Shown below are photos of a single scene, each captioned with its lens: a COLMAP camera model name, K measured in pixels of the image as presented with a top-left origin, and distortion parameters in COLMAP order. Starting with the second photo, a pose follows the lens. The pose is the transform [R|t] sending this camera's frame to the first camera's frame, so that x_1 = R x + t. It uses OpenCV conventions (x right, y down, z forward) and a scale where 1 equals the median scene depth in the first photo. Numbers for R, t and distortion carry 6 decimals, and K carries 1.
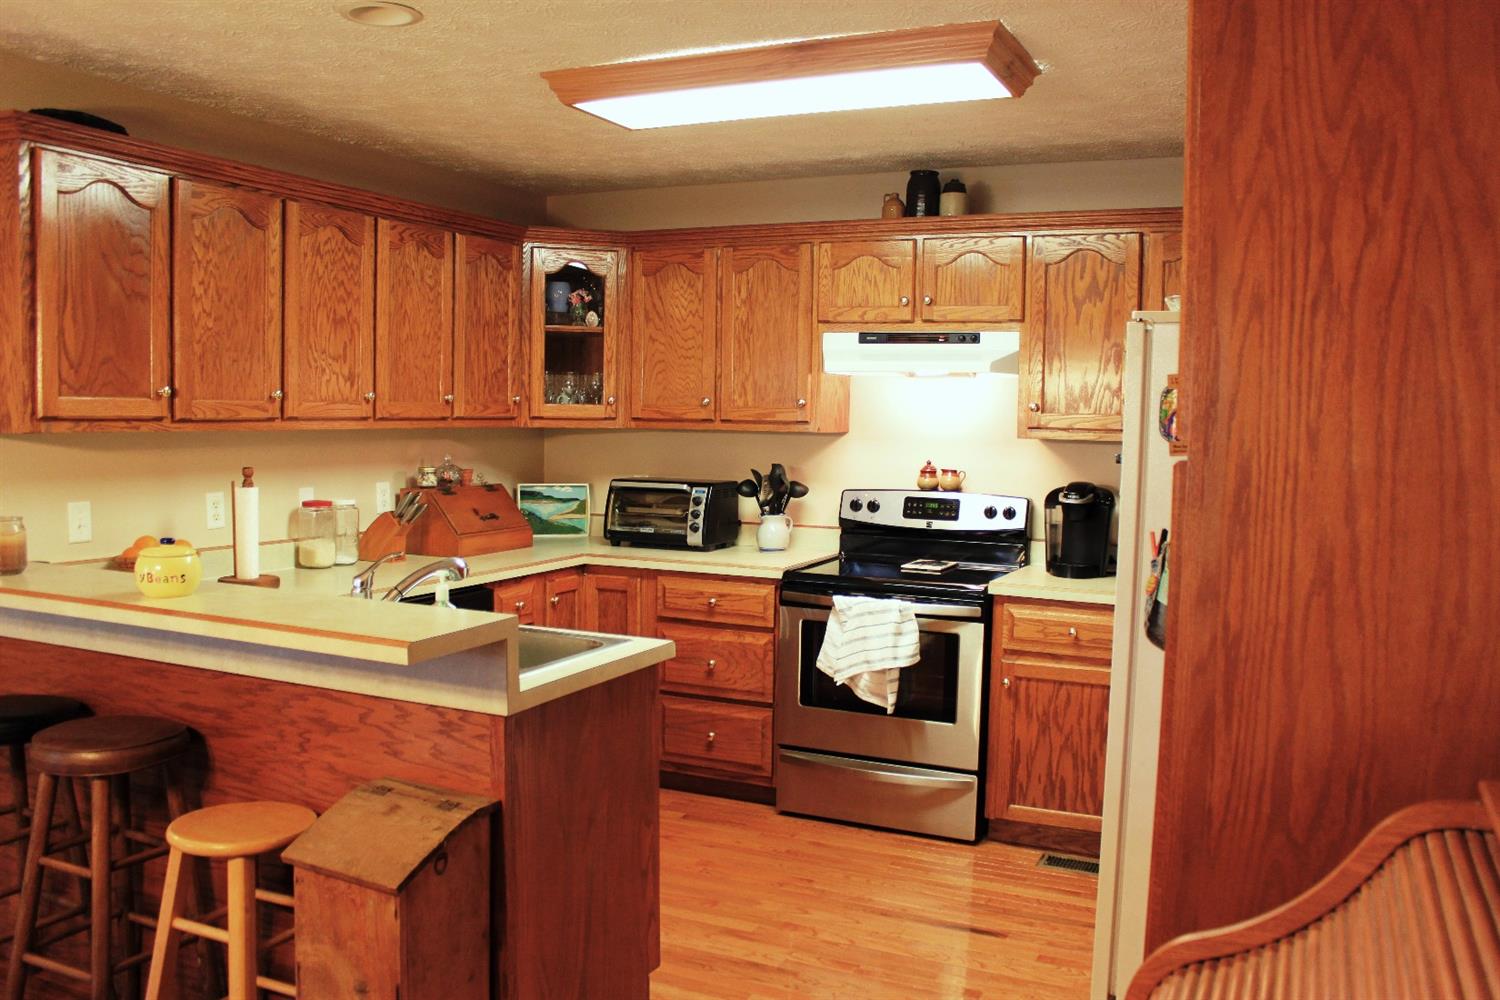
lens RADIAL K [[1246.2, 0, 760.7], [0, 1246.2, 505.5], [0, 0, 1]] dist [-0.153392, 0.136721]
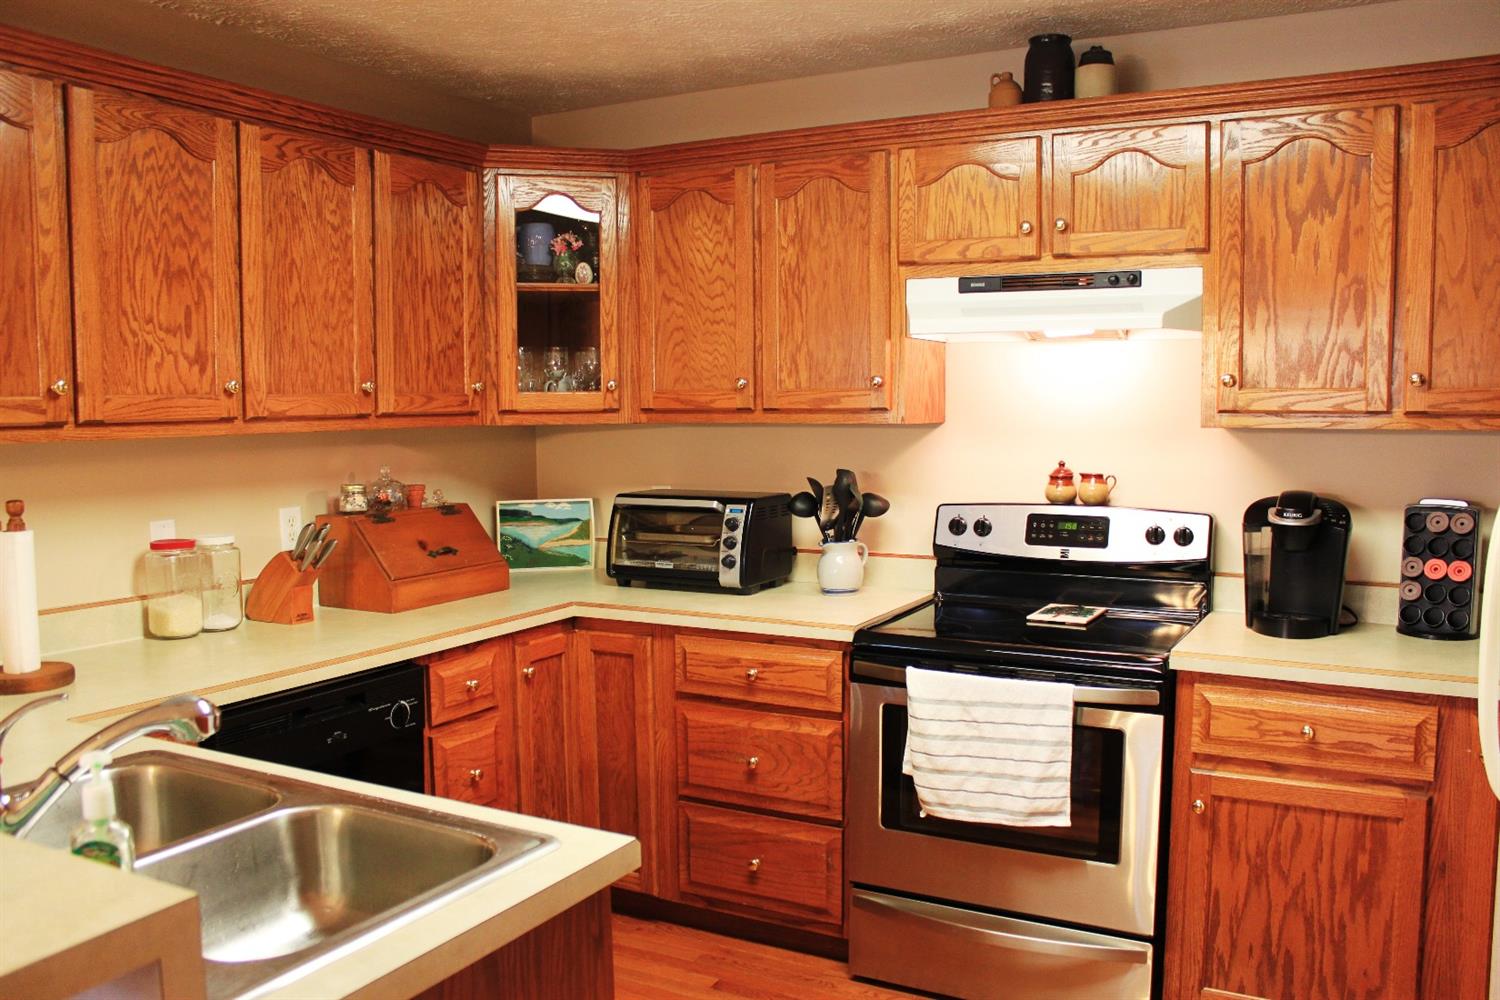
lens RADIAL K [[1246.2, 0, 765.8], [0, 1246.2, 506.5], [0, 0, 1]] dist [-0.153392, 0.136721]
pose [[0.997914, -0.017965, -0.062003, 0.013056], [0.018622, 0.999776, 0.010035, -0.022018], [0.061809, -0.011169, 0.998026, 0.317957]]
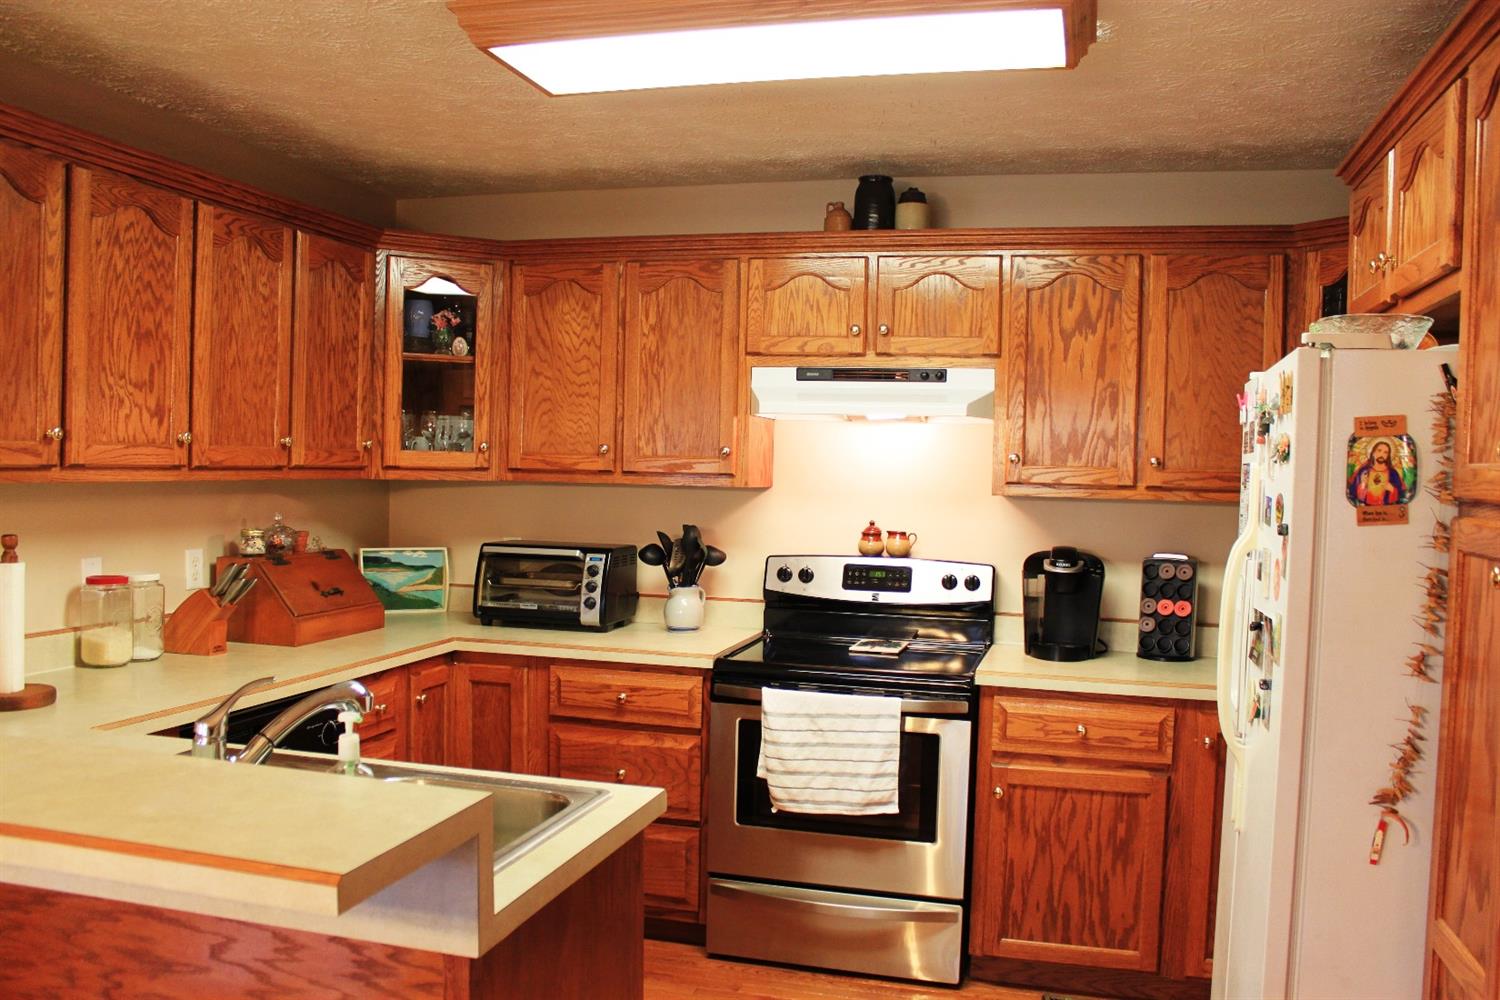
lens RADIAL K [[1246.2, 0, 761.9], [0, 1246.2, 506.3], [0, 0, 1]] dist [-0.153392, 0.136721]
pose [[0.985441, 0.000543, 0.170017, -0.087311], [0.005939, 0.999275, -0.037612, -0.015505], [-0.169914, 0.038074, 0.984723, 0.192263]]
